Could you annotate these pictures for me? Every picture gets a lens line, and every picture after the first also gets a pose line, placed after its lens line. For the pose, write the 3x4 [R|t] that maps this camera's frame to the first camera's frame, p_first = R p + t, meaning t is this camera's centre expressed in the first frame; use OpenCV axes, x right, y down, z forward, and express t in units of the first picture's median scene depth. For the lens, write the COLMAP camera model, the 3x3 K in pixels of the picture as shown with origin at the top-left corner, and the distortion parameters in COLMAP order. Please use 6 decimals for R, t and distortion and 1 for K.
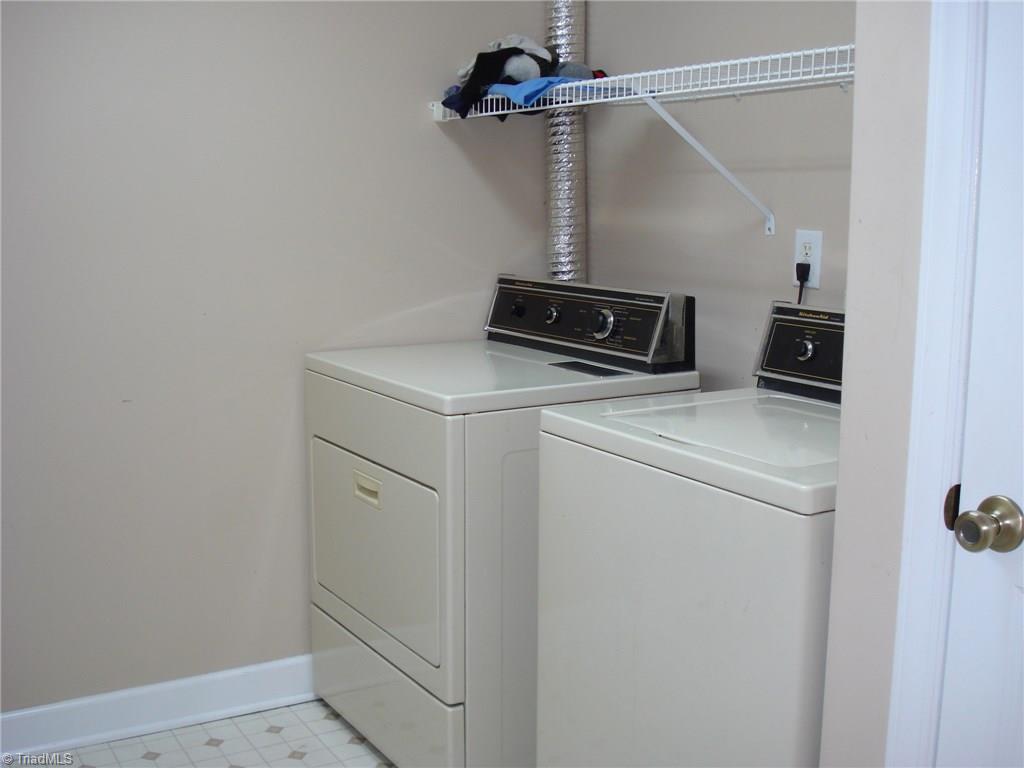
lens RADIAL K [[1158.9, 0, 510.7], [0, 1158.9, 385.2], [0, 0, 1]] dist [-0.098040, 0.000000]
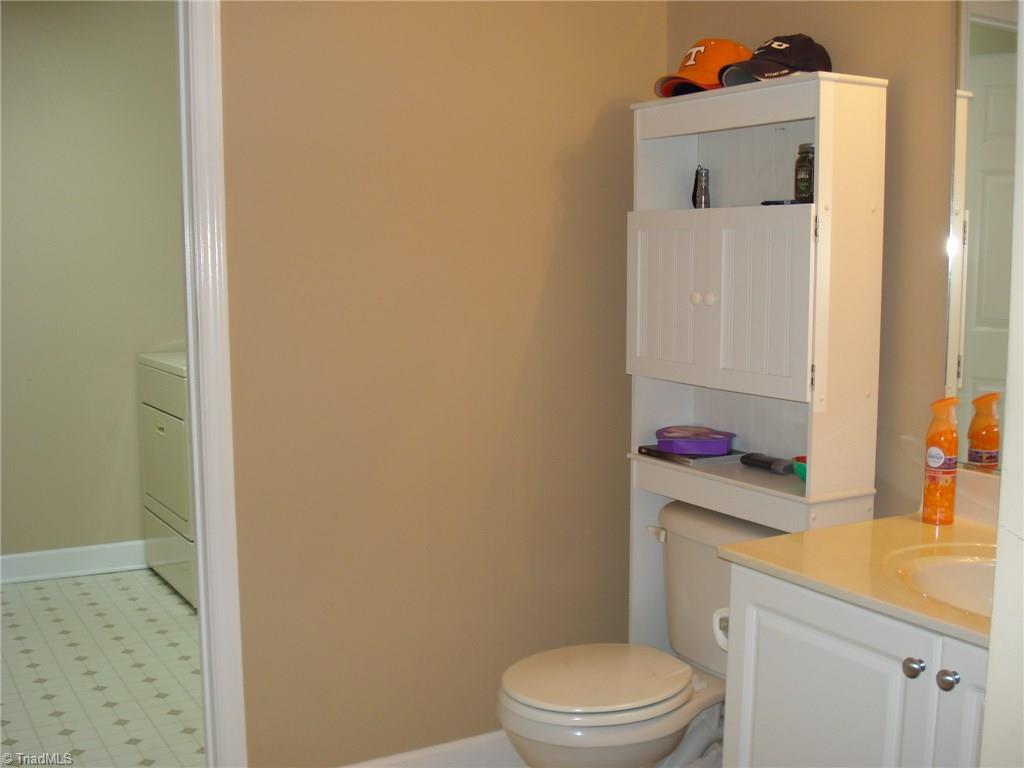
lens RADIAL K [[1158.9, 0, 513.2], [0, 1158.9, 384.8], [0, 0, 1]] dist [-0.098040, 0.000000]
pose [[0.999628, -0.018081, -0.020395, 0.384308], [0.017107, 0.998751, -0.046954, 0.101369], [0.021218, 0.046588, 0.998689, -0.613969]]
